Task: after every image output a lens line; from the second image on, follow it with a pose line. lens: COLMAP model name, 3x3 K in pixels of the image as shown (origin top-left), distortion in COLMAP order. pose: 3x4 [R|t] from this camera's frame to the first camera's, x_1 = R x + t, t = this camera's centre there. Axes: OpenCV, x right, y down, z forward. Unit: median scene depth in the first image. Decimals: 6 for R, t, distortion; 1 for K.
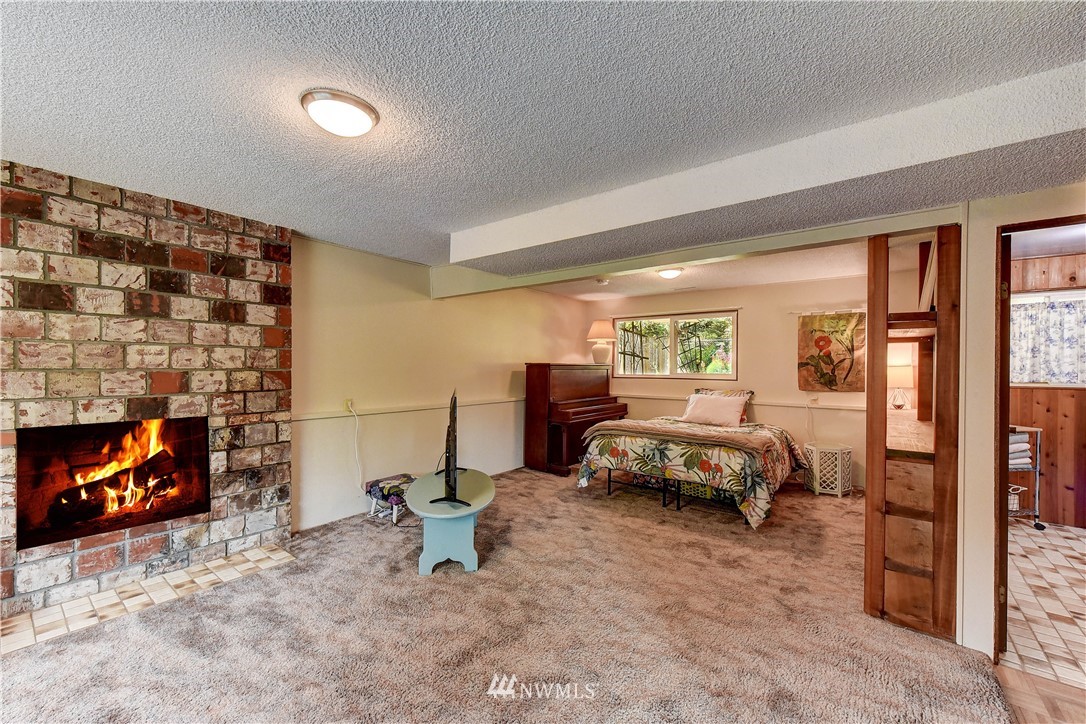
lens RADIAL K [[431.7, 0, 562.4], [0, 431.7, 373.7], [0, 0, 1]] dist [-0.000564, 0.000832]
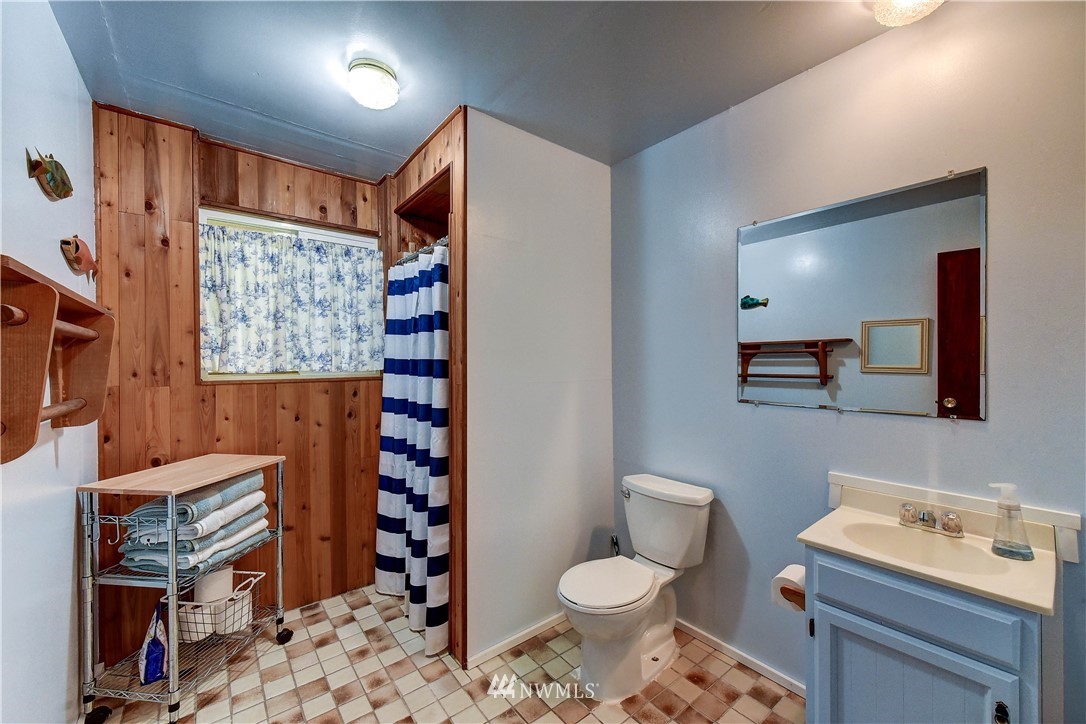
lens RADIAL K [[431.7, 0, 545.2], [0, 431.7, 365.1], [0, 0, 1]] dist [-0.000564, 0.000832]
pose [[0.258224, -0.015332, 0.965963, 0.577992], [0.011663, 0.999851, 0.012752, 0.007219], [-0.966015, 0.007973, 0.258365, 0.465716]]
